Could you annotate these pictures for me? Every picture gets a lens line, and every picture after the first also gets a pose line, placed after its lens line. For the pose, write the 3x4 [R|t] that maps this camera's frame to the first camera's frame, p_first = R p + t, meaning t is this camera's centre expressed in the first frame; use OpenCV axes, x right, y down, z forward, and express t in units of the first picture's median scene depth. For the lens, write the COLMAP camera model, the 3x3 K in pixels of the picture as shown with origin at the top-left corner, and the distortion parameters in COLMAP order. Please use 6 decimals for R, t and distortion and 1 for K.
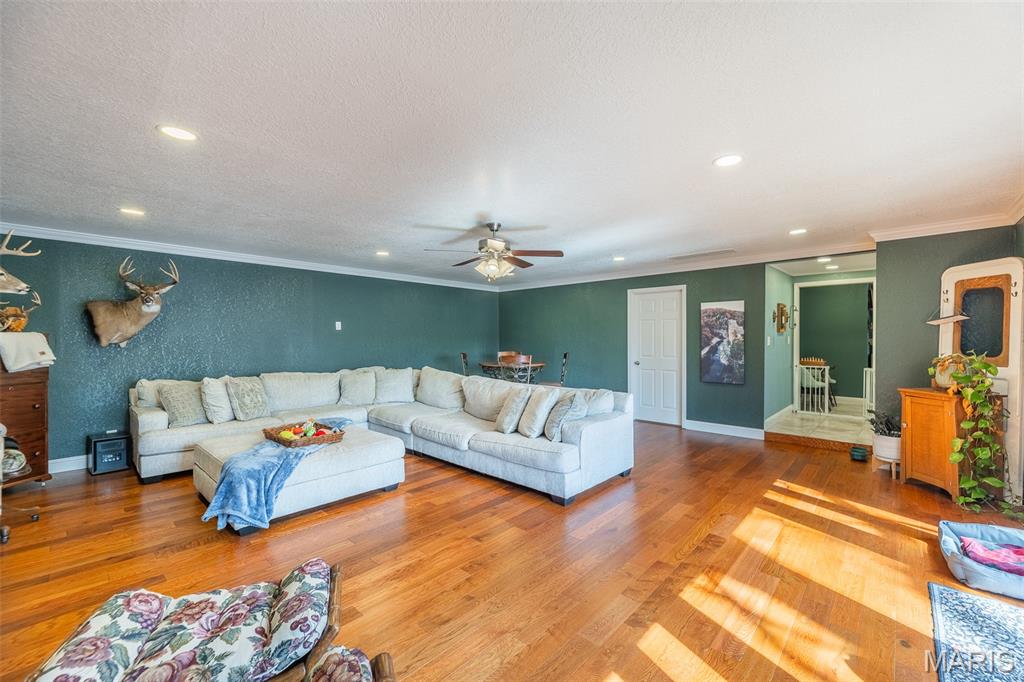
lens RADIAL K [[416.9, 0, 517.9], [0, 416.9, 342.5], [0, 0, 1]] dist [-0.000942, -0.000641]
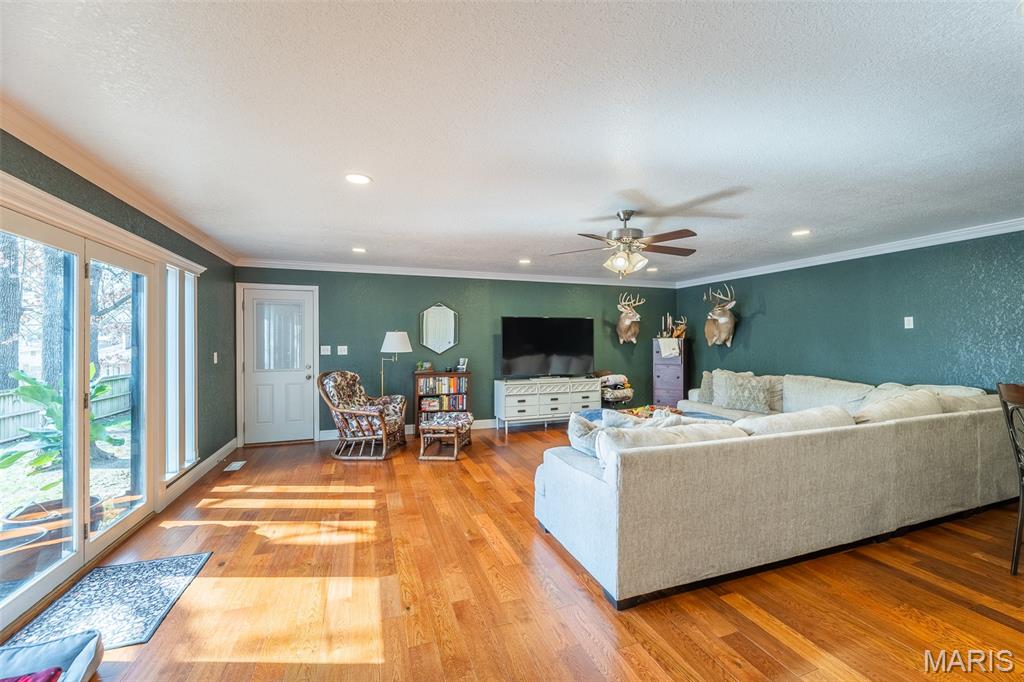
lens RADIAL K [[416.9, 0, 517.9], [0, 416.9, 342.5], [0, 0, 1]] dist [-0.000942, -0.000641]
pose [[-0.466511, 0.002868, -0.884511, 1.272605], [-0.000864, 0.999993, 0.003698, -0.020122], [0.884515, 0.002489, -0.466505, 1.880663]]
